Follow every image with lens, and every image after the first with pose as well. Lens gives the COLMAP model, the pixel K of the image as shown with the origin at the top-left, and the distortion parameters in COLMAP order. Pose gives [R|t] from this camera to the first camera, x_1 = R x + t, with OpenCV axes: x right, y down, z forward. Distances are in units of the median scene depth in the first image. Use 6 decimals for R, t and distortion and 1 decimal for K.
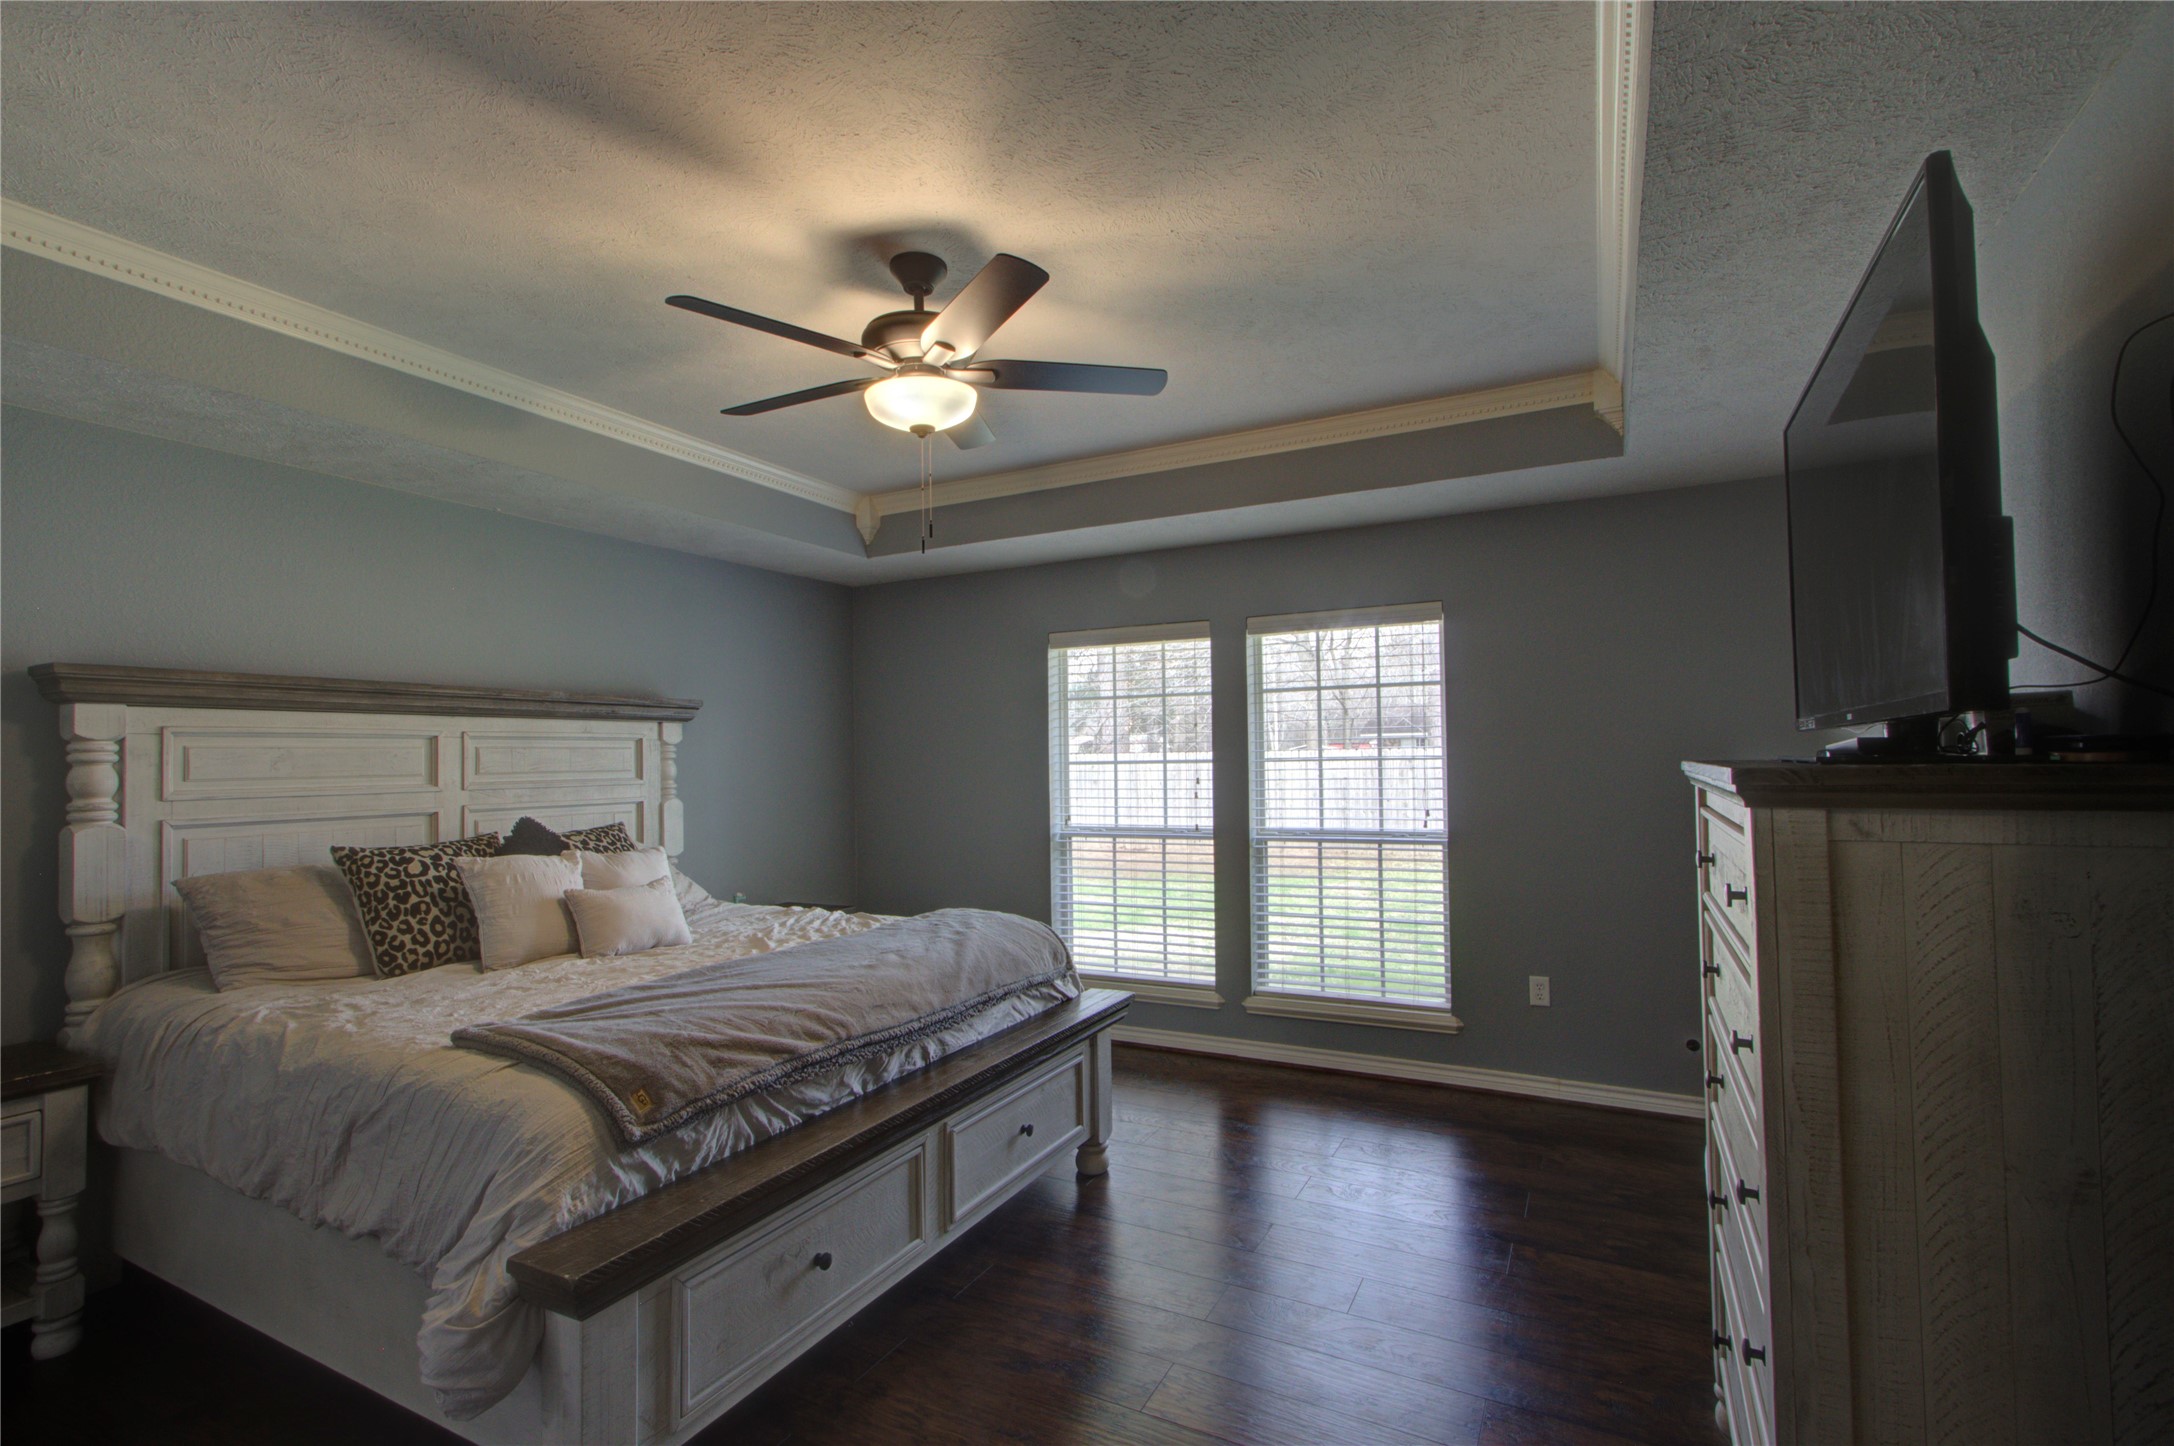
lens RADIAL K [[1017.3, 0, 1081.9], [0, 1017.3, 727.1], [0, 0, 1]] dist [0.000270, -0.000104]
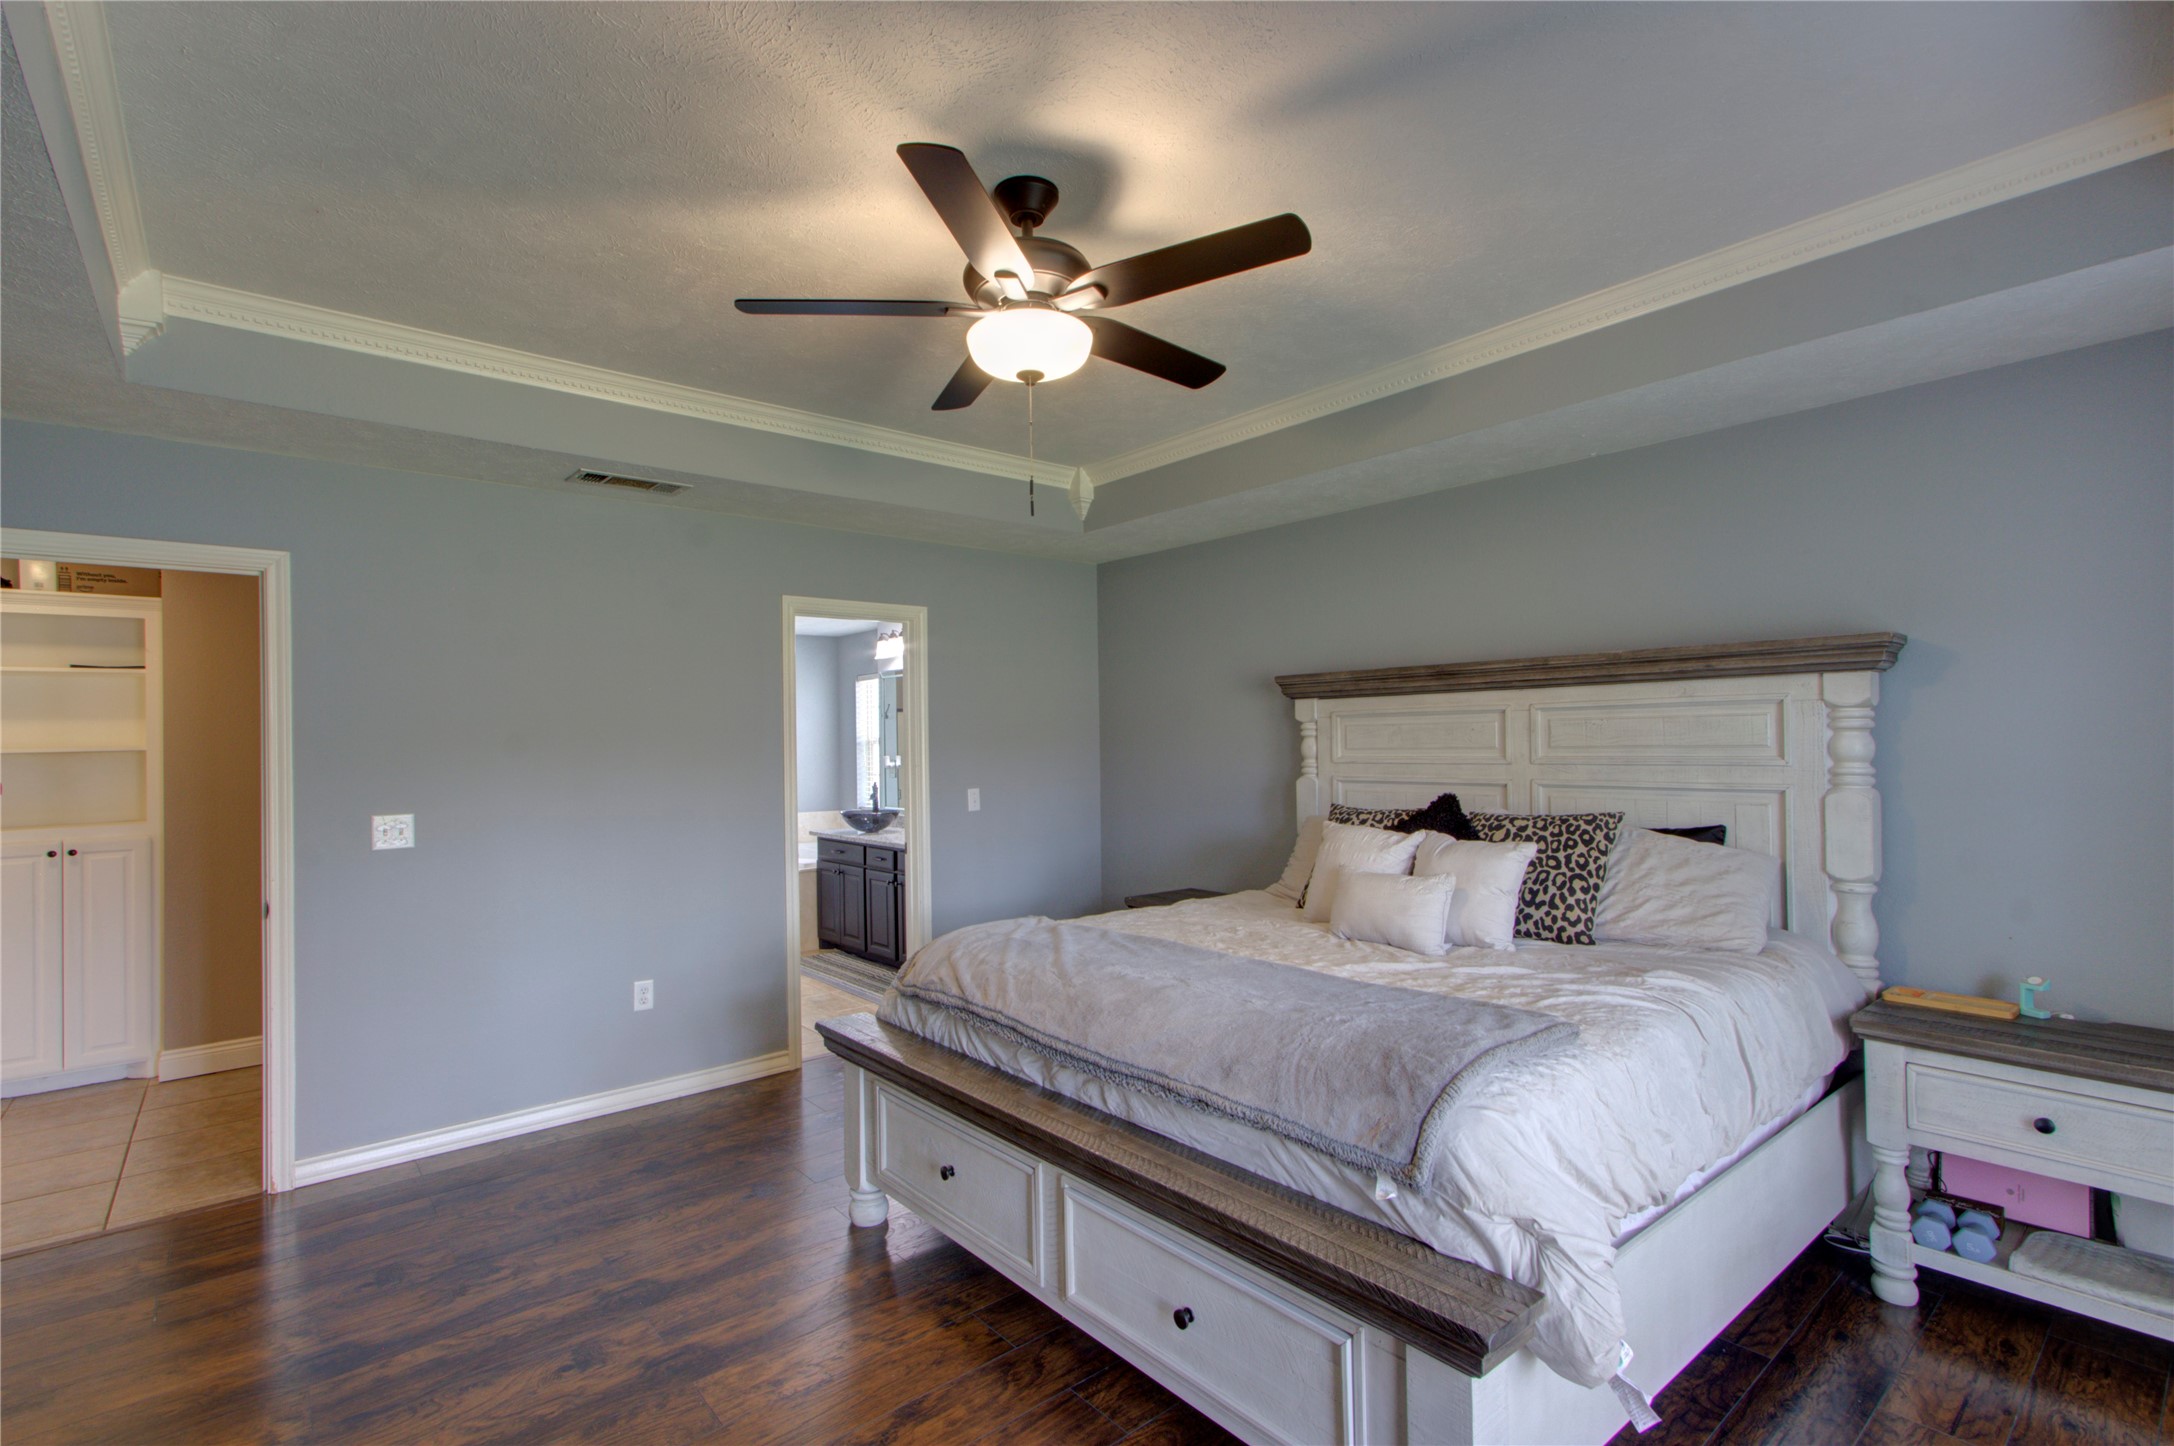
lens RADIAL K [[1017.3, 0, 1083.4], [0, 1017.3, 730.7], [0, 0, 1]] dist [0.000270, -0.000104]
pose [[-0.385720, 0.008214, -0.922579, 0.512020], [0.046787, 0.998848, -0.010668, 0.022112], [0.921429, -0.047279, -0.385660, 1.084834]]
